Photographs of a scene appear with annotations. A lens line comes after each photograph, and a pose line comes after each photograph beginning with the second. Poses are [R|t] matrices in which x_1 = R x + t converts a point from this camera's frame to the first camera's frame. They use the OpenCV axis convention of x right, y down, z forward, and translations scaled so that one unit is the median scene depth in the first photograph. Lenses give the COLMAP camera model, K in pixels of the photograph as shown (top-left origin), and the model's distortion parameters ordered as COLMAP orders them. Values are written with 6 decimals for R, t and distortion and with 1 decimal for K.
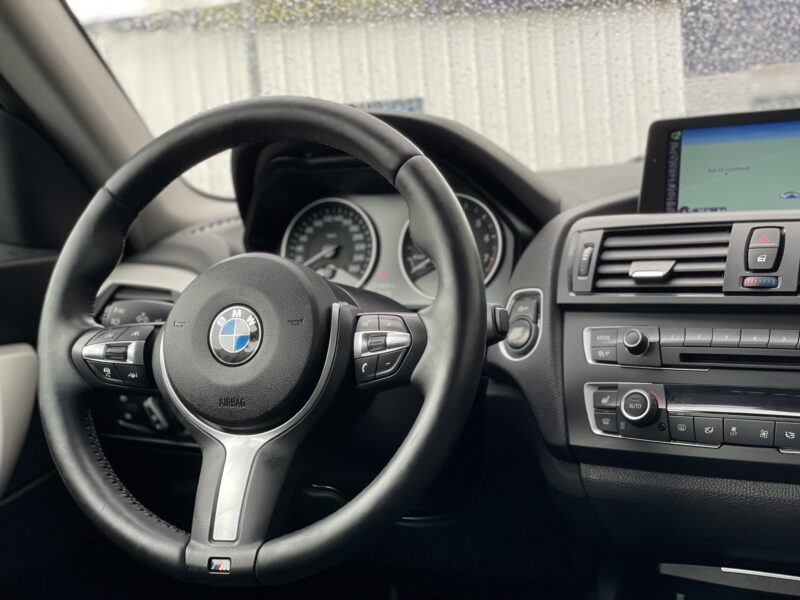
lens RADIAL K [[1213.6, 0, 402.9], [0, 1213.6, 297.5], [0, 0, 1]] dist [0.086457, 0.000000]
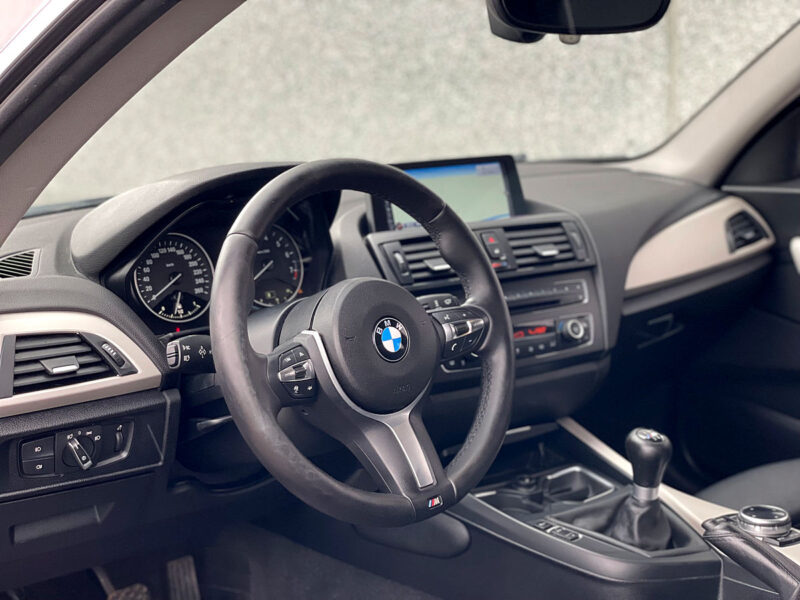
lens RADIAL K [[1213.6, 0, 397.5], [0, 1213.6, 298.7], [0, 0, 1]] dist [0.086457, 0.000000]
pose [[0.406662, -0.114848, 0.906331, -1.258366], [0.102099, 0.991565, 0.079838, -0.110636], [-0.907856, 0.060069, 0.414958, 0.411746]]
